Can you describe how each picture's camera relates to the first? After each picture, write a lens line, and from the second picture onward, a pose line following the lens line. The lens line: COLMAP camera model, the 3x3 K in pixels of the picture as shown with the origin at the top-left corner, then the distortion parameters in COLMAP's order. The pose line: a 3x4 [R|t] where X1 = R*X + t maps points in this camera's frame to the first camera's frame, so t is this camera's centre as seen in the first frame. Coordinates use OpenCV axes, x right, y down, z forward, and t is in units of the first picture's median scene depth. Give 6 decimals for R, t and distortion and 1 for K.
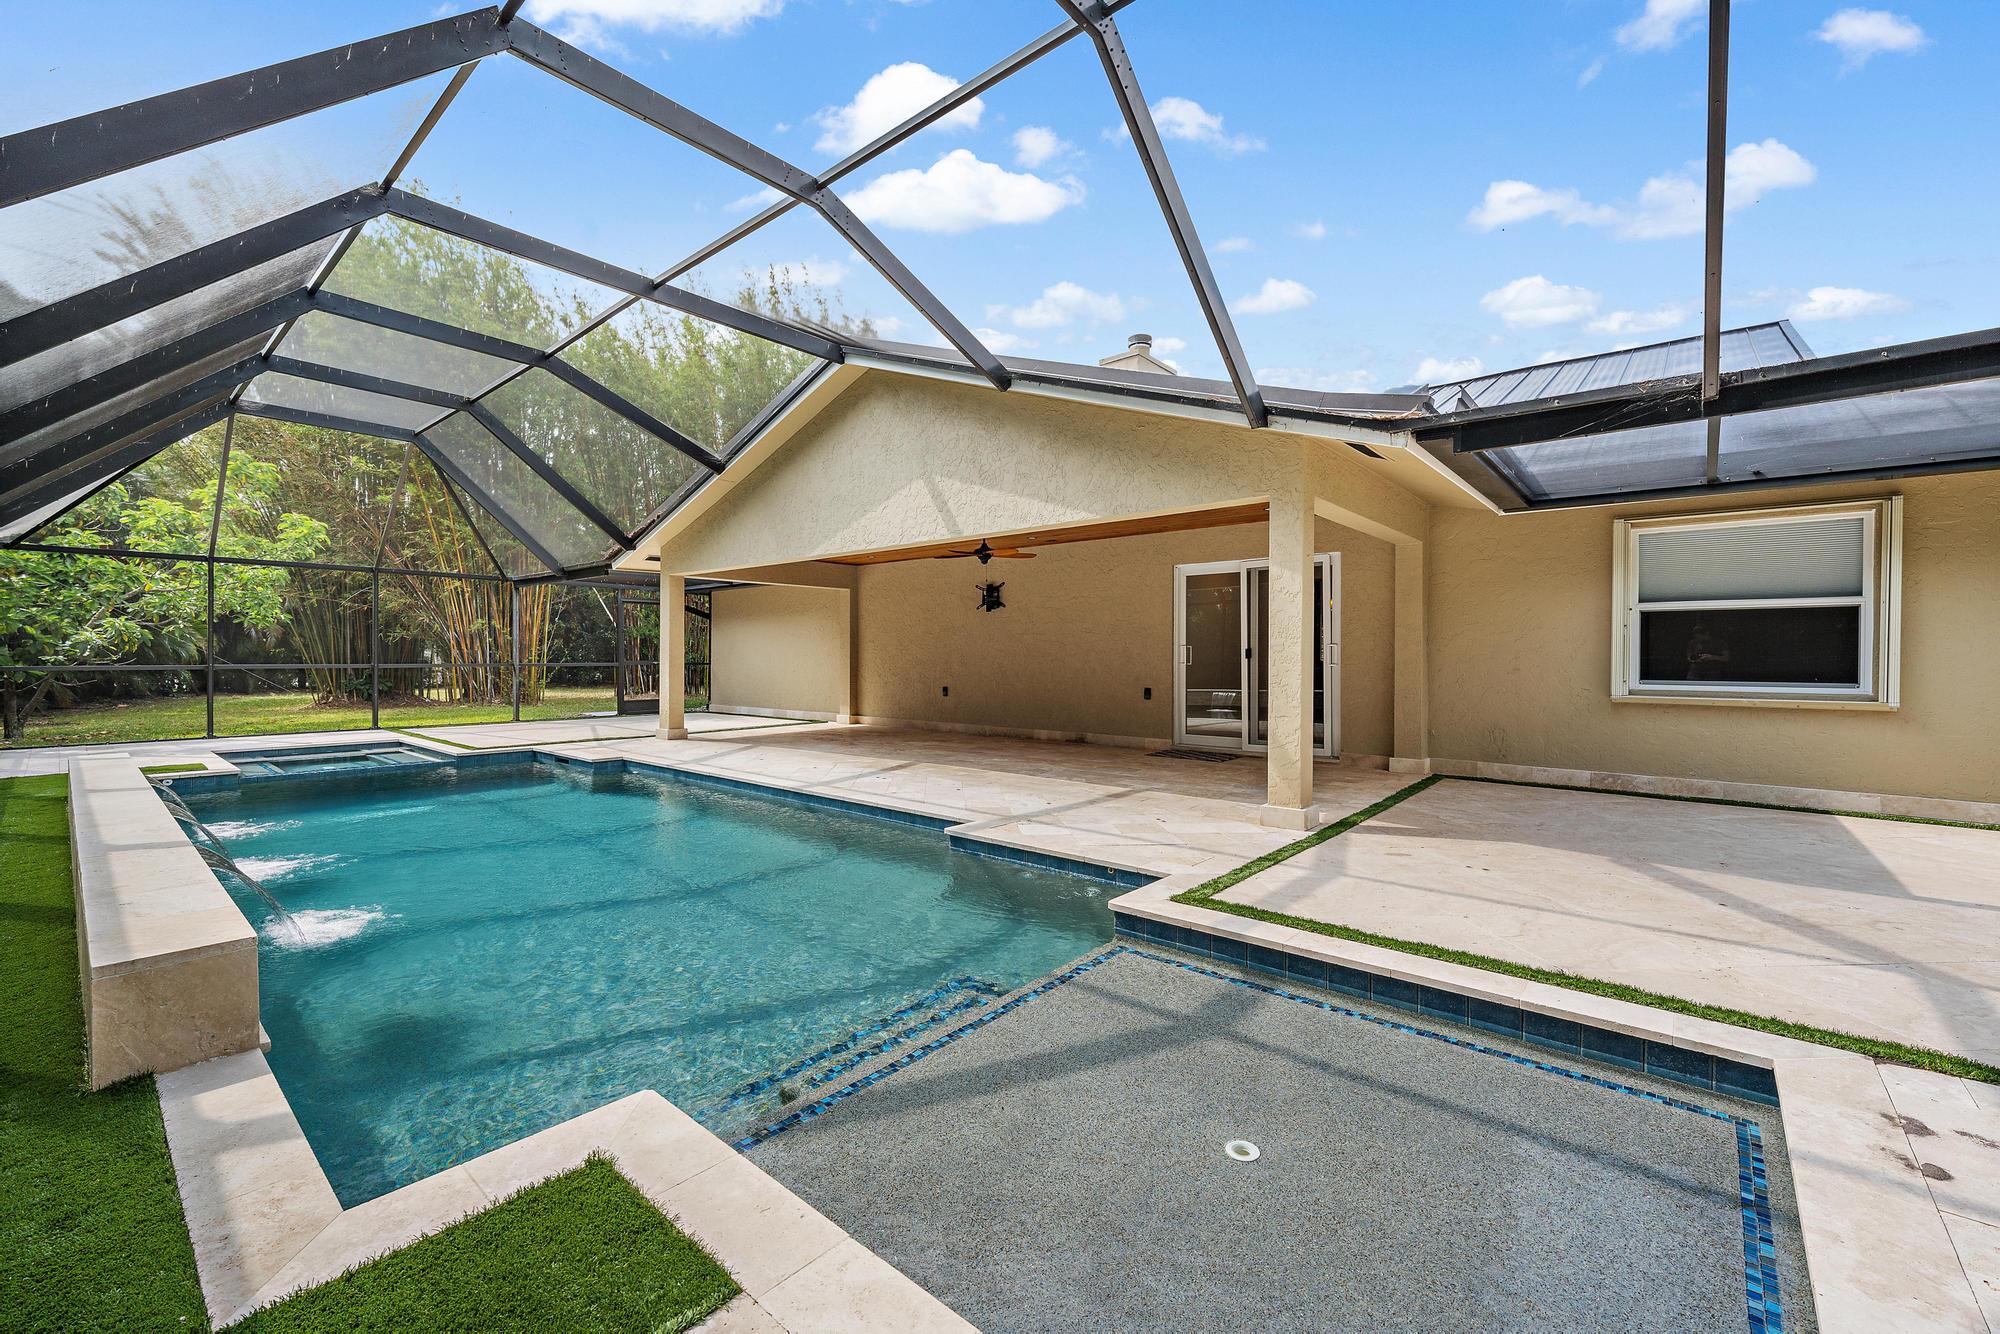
lens RADIAL K [[807.4, 0, 987.9], [0, 807.4, 664.1], [0, 0, 1]] dist [-0.003691, -0.000463]
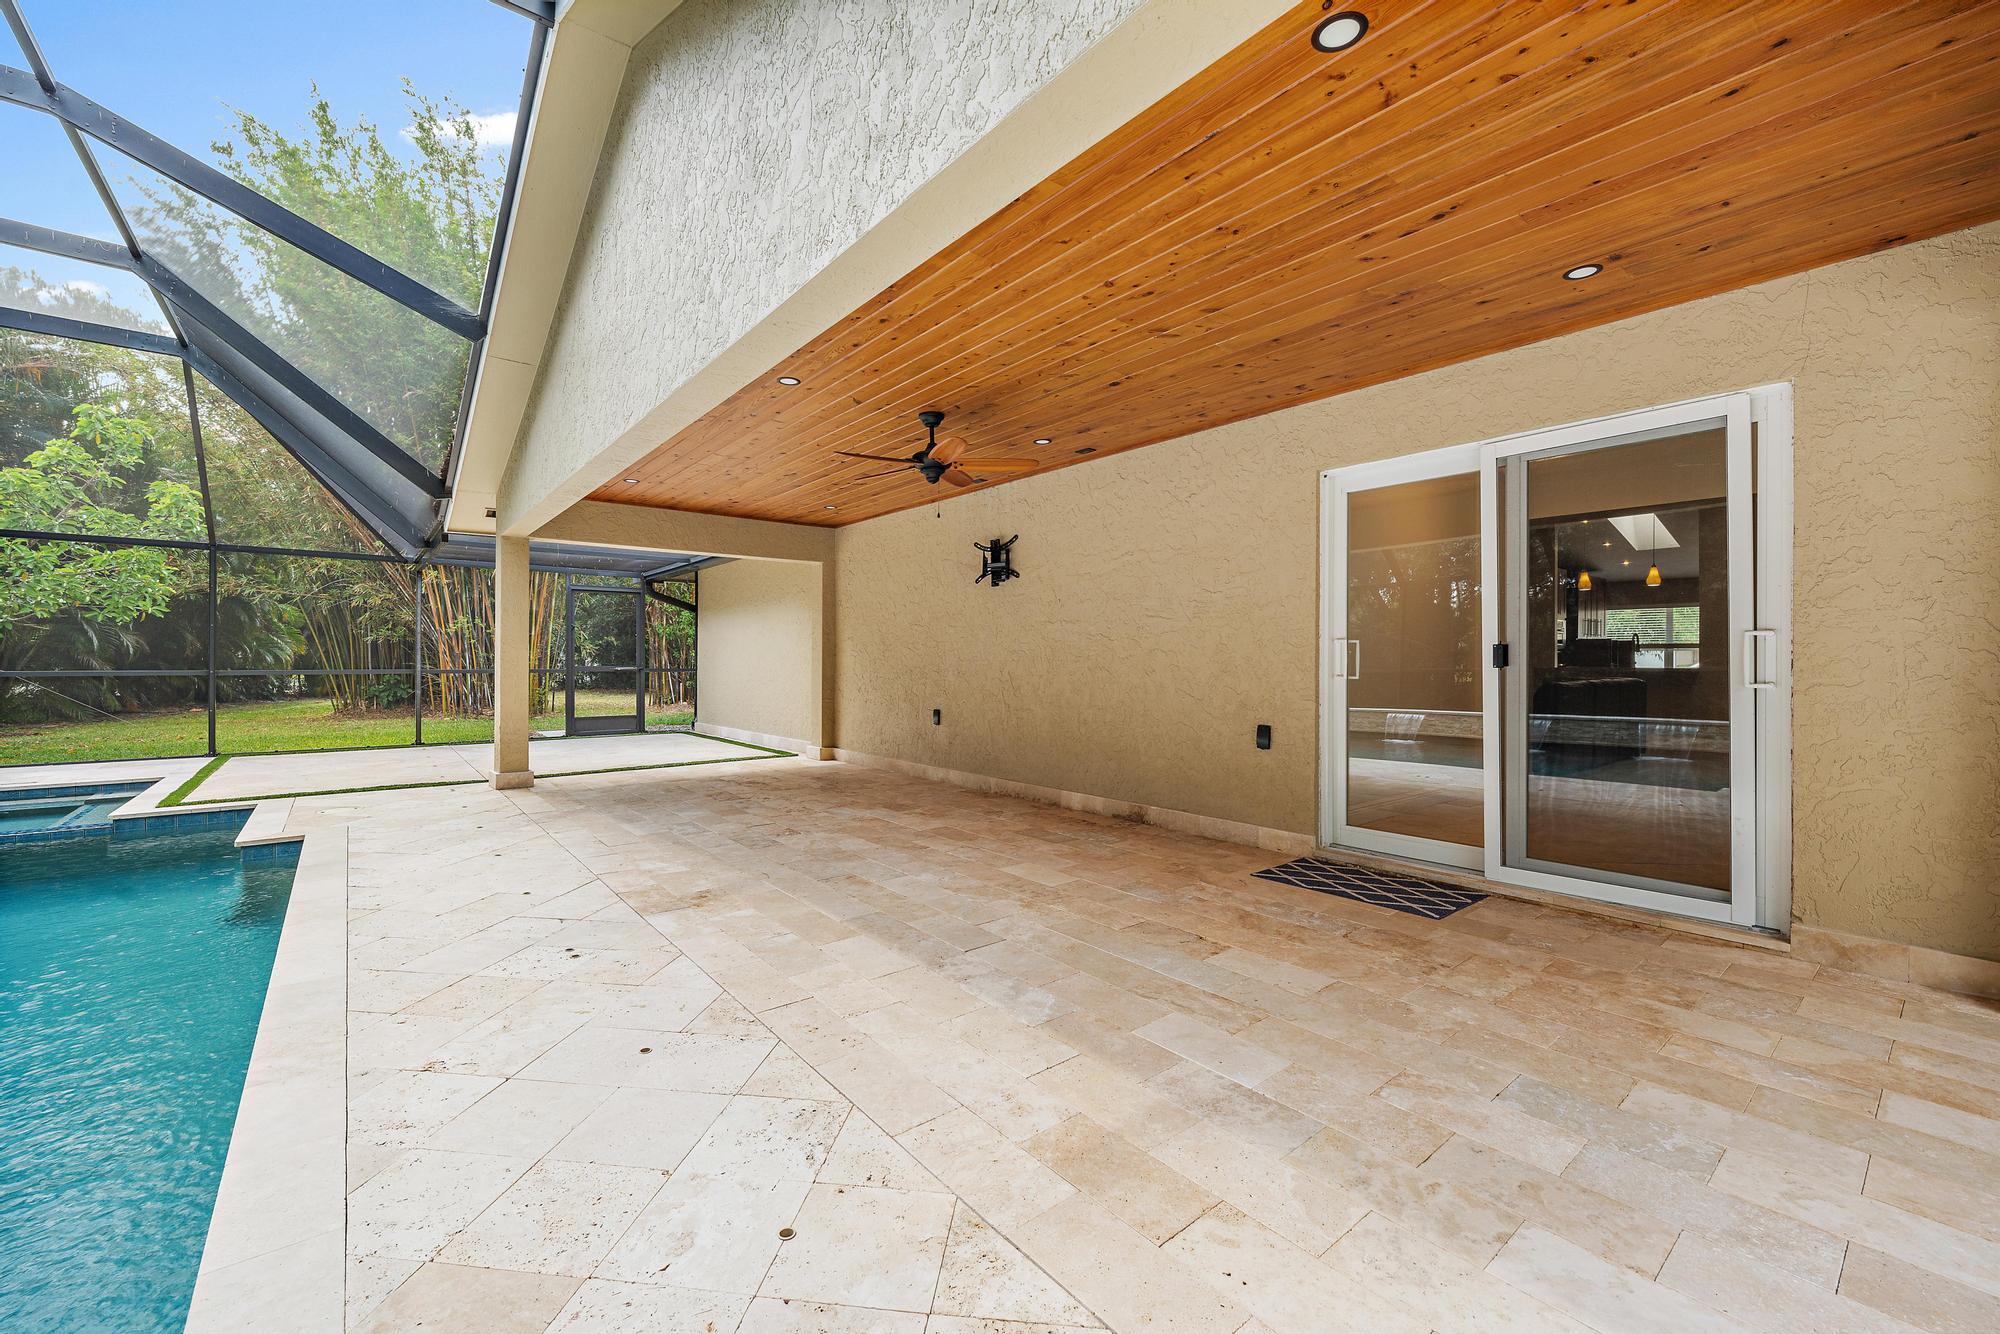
lens RADIAL K [[807.4, 0, 987.9], [0, 807.4, 664.1], [0, 0, 1]] dist [-0.003691, -0.000463]
pose [[0.984754, 0.001146, -0.173951, 0.103137], [-0.002144, 0.999982, -0.005550, -0.004394], [0.173942, 0.005838, 0.984739, 0.426297]]
